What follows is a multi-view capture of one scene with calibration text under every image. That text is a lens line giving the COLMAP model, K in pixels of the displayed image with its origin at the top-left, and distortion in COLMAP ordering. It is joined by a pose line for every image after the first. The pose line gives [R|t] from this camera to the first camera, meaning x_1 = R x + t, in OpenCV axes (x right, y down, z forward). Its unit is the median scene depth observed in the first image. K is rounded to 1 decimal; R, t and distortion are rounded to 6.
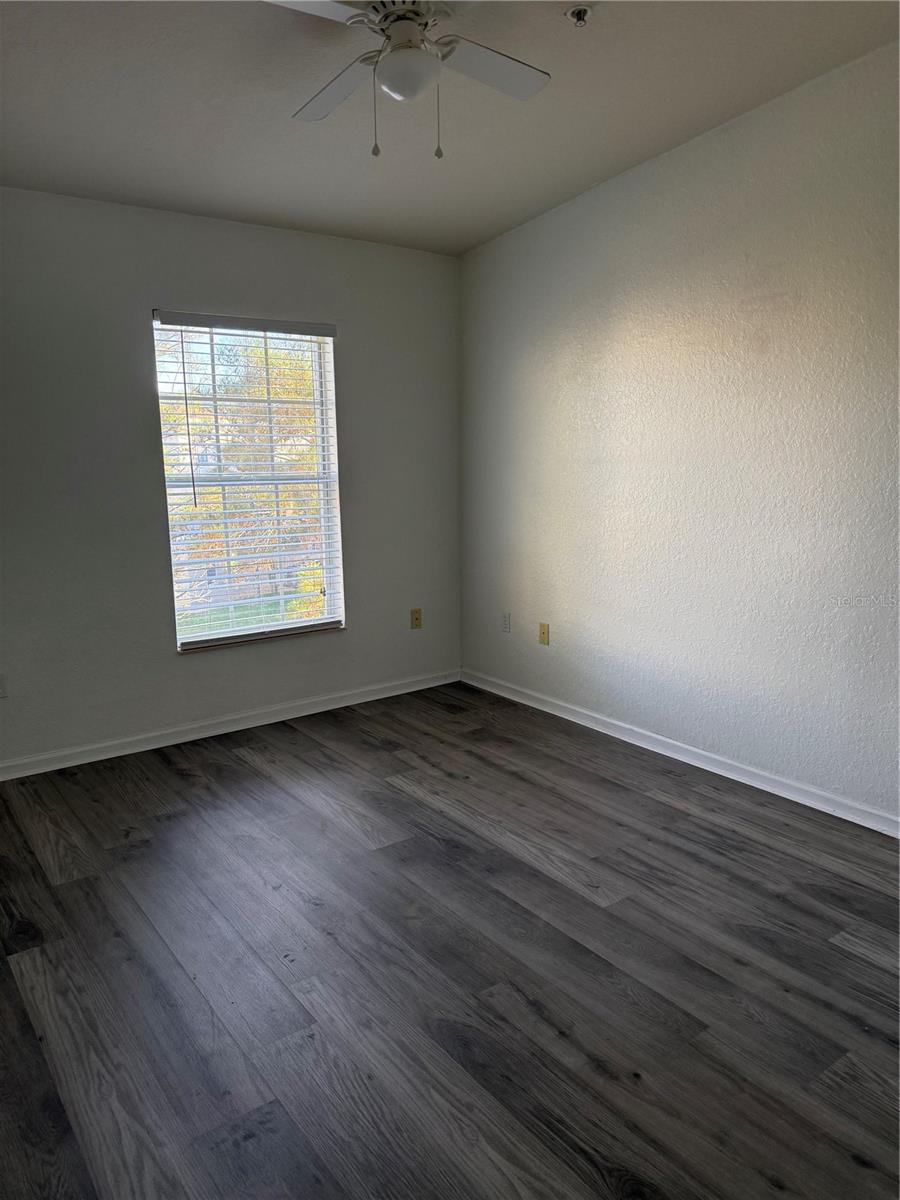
lens RADIAL K [[849.0, 0, 450.0], [0, 849.0, 600.0], [0, 0, 1]] dist [0.077039, -0.060743]
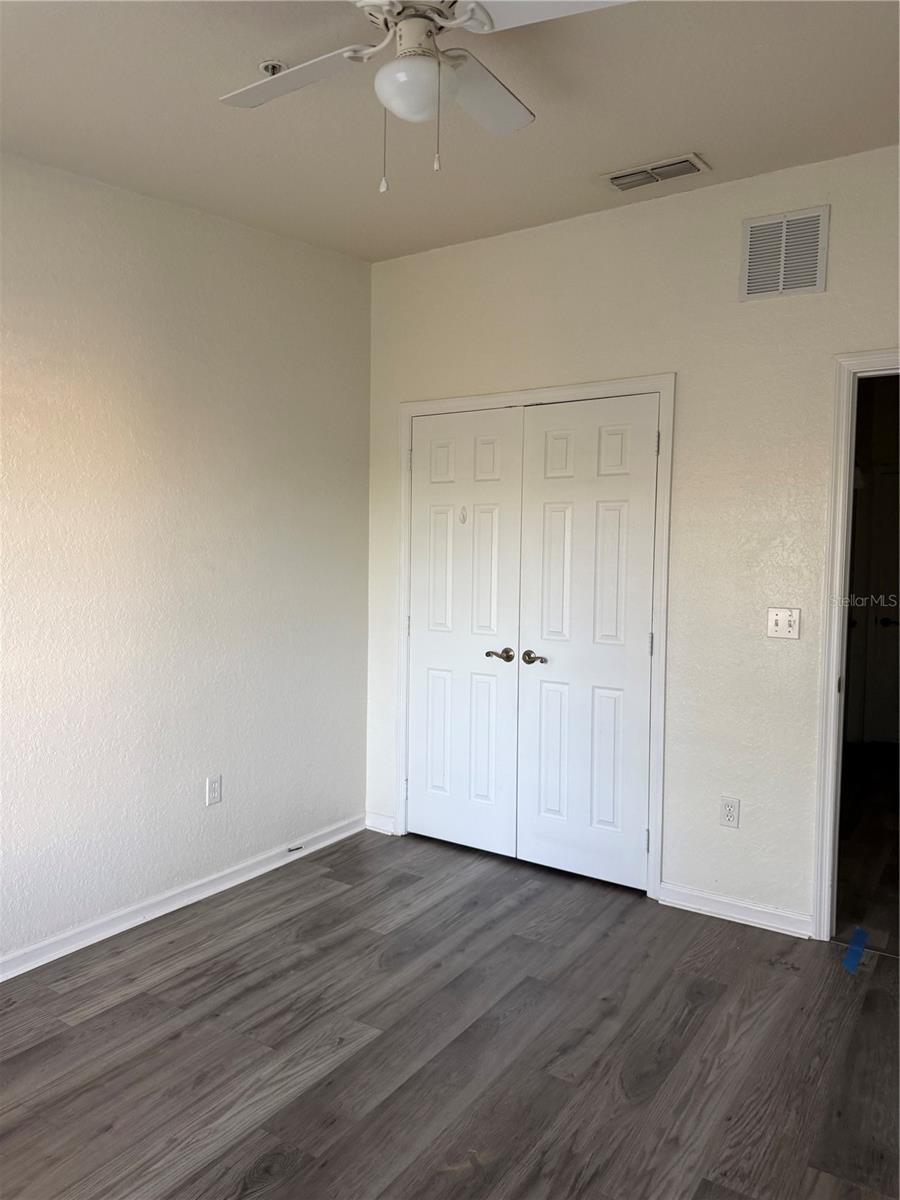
lens RADIAL K [[849.0, 0, 450.0], [0, 849.0, 600.0], [0, 0, 1]] dist [0.077039, -0.060743]
pose [[-0.344912, -0.048408, 0.937386, -0.646595], [0.150536, 0.982889, 0.106148, -0.182934], [-0.926485, 0.177723, -0.331723, 1.040204]]
